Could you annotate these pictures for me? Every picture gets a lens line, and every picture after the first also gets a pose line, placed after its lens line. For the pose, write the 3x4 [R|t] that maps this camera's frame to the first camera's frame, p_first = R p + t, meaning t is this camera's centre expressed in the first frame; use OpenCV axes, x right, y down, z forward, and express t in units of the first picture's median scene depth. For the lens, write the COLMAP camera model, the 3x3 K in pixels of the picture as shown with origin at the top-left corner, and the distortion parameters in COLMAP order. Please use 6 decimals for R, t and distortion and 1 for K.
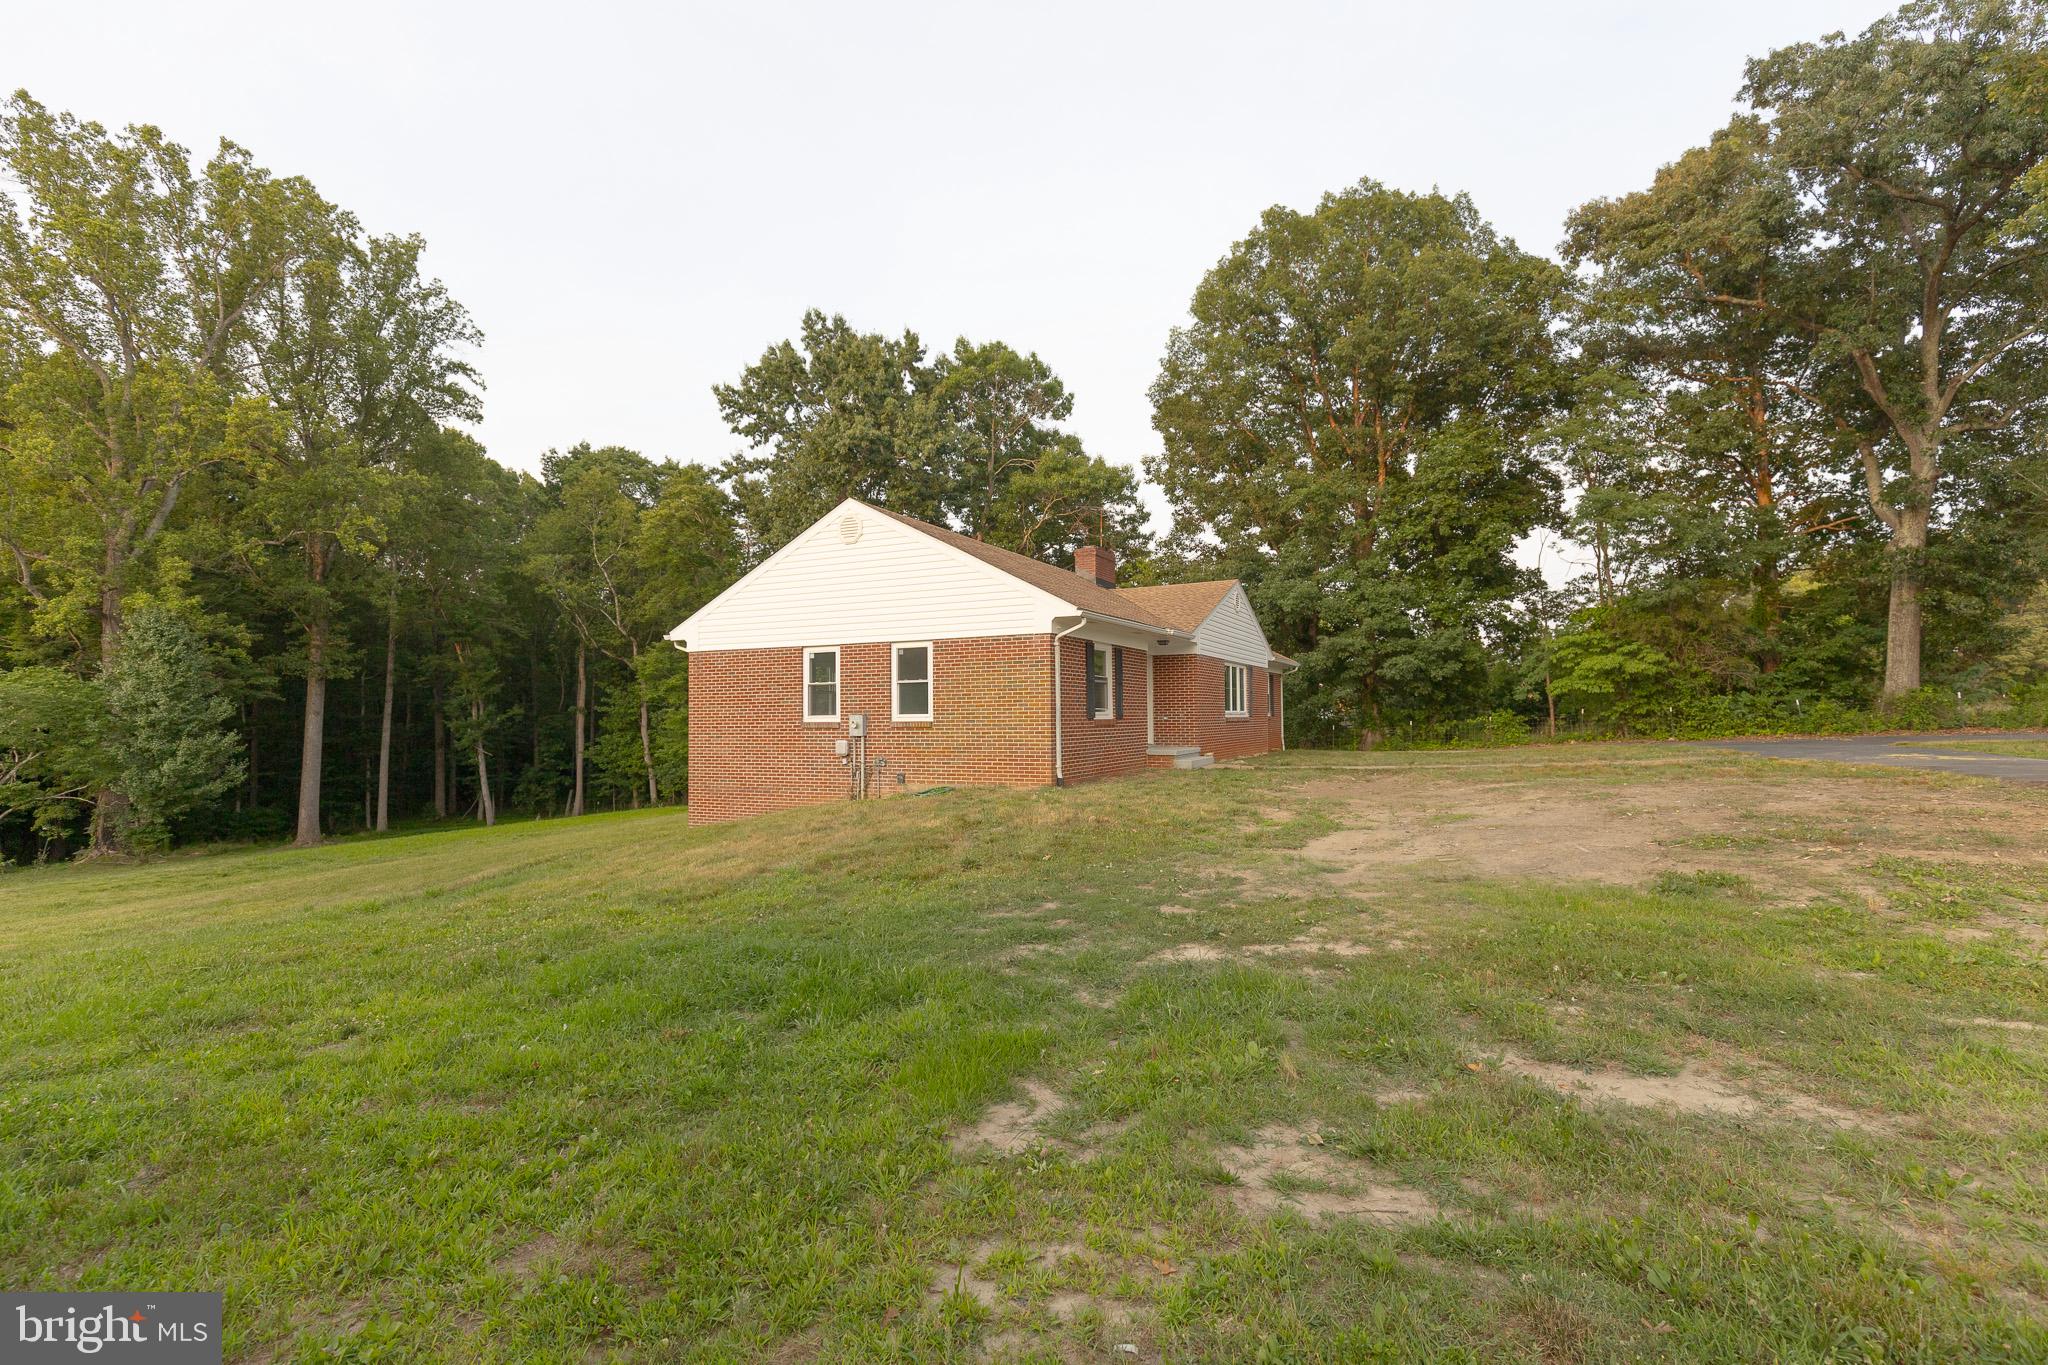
lens RADIAL K [[940.4, 0, 1009.5], [0, 940.4, 677.1], [0, 0, 1]] dist [0.023142, -0.005066]
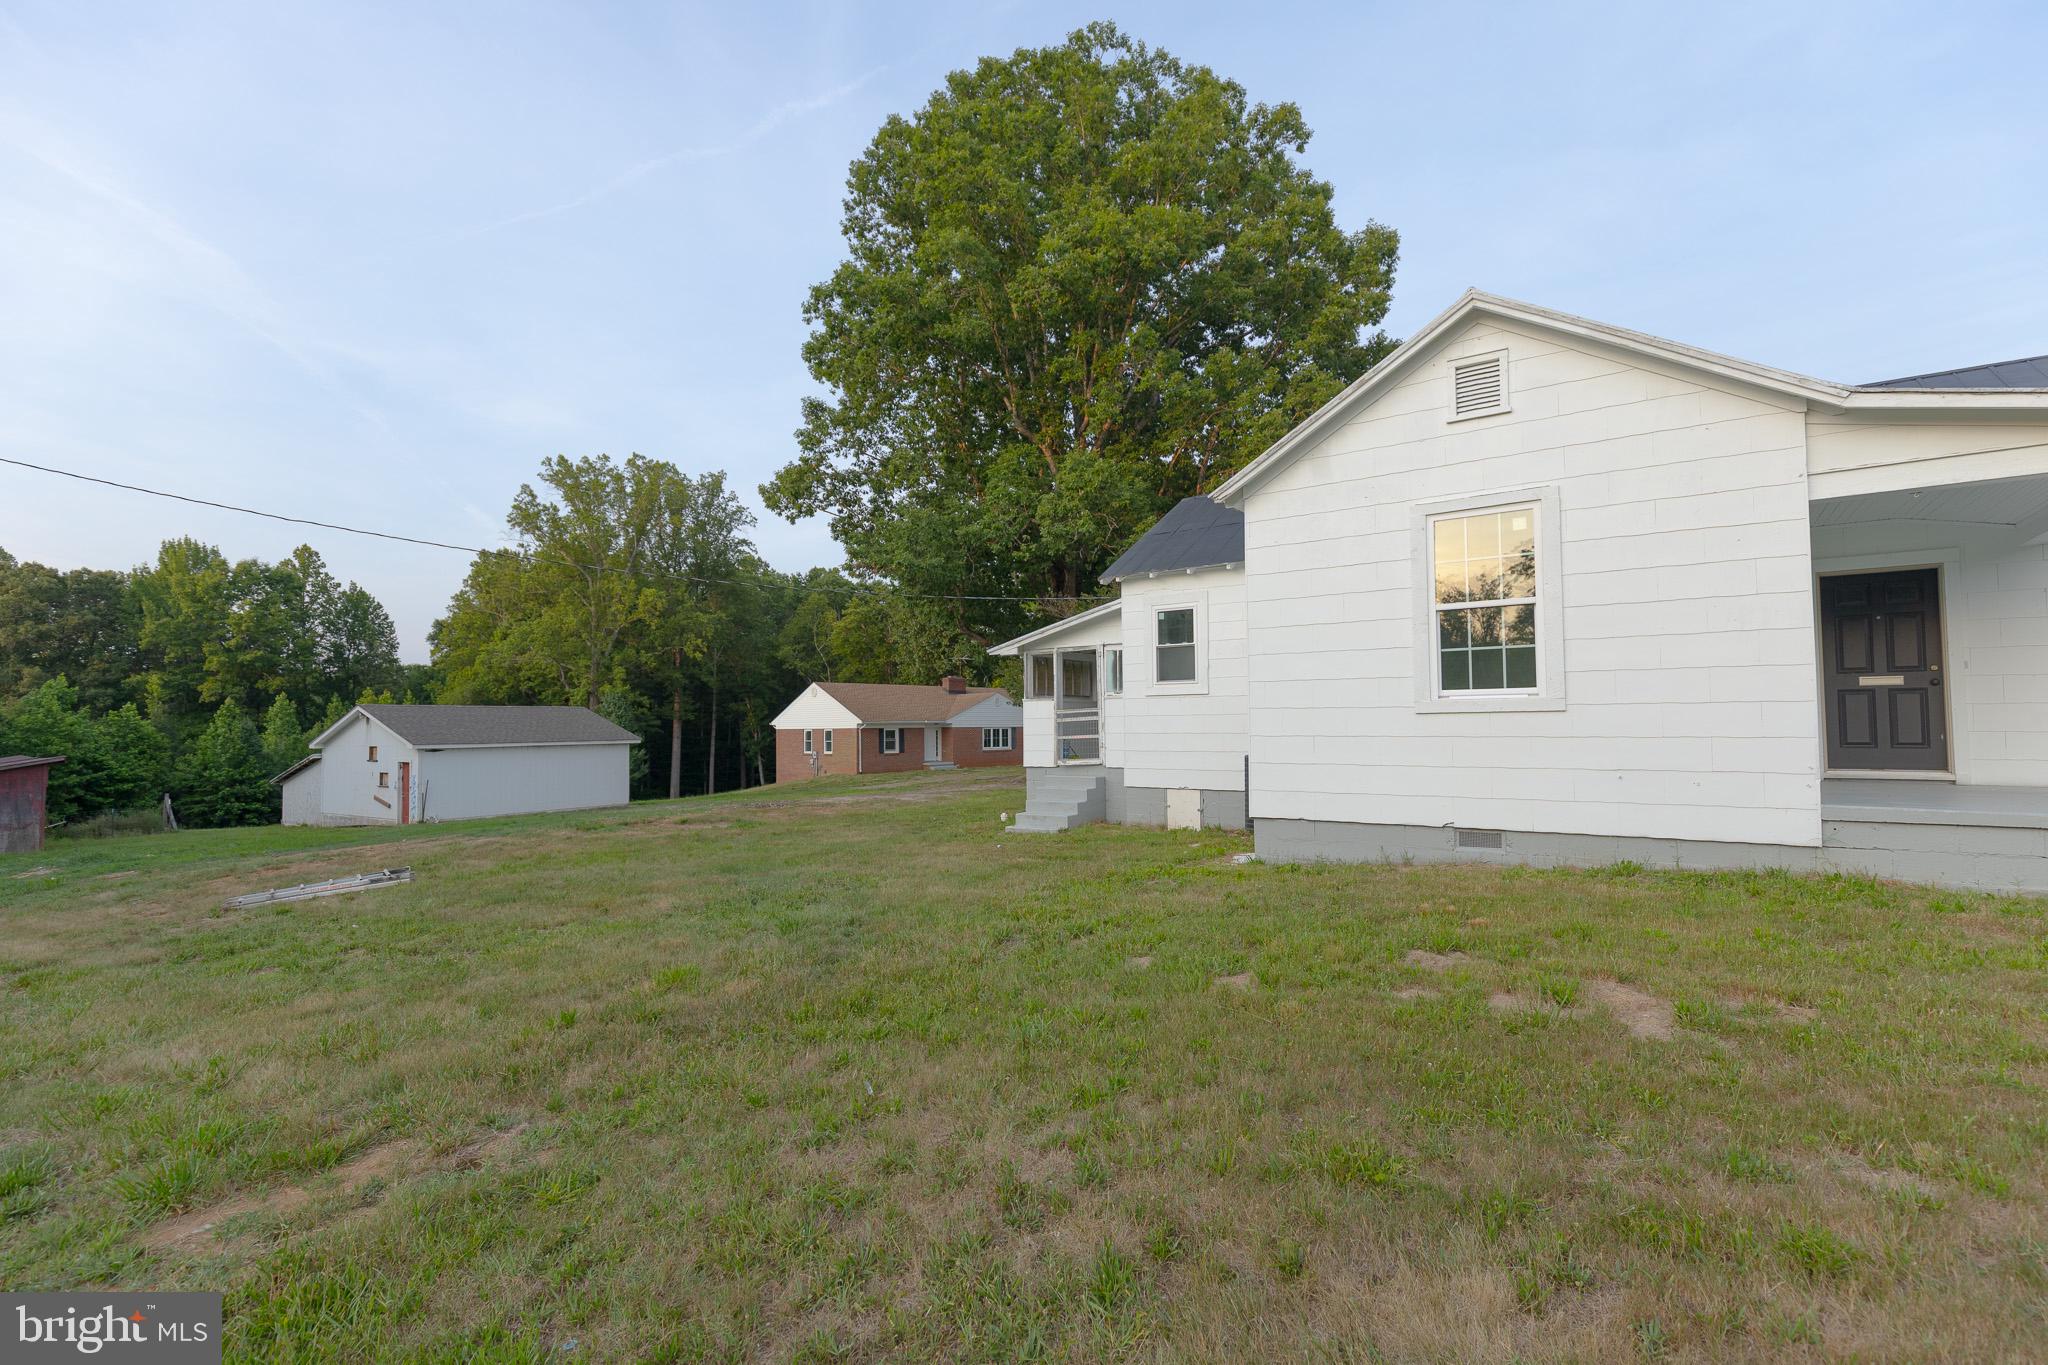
lens RADIAL K [[940.4, 0, 1021.8], [0, 940.4, 689.8], [0, 0, 1]] dist [0.023142, -0.005066]
pose [[0.958757, -0.011322, -0.284003, 0.553642], [0.012915, 0.999910, 0.003738, -0.066956], [0.283935, -0.007252, 0.958816, -0.725313]]
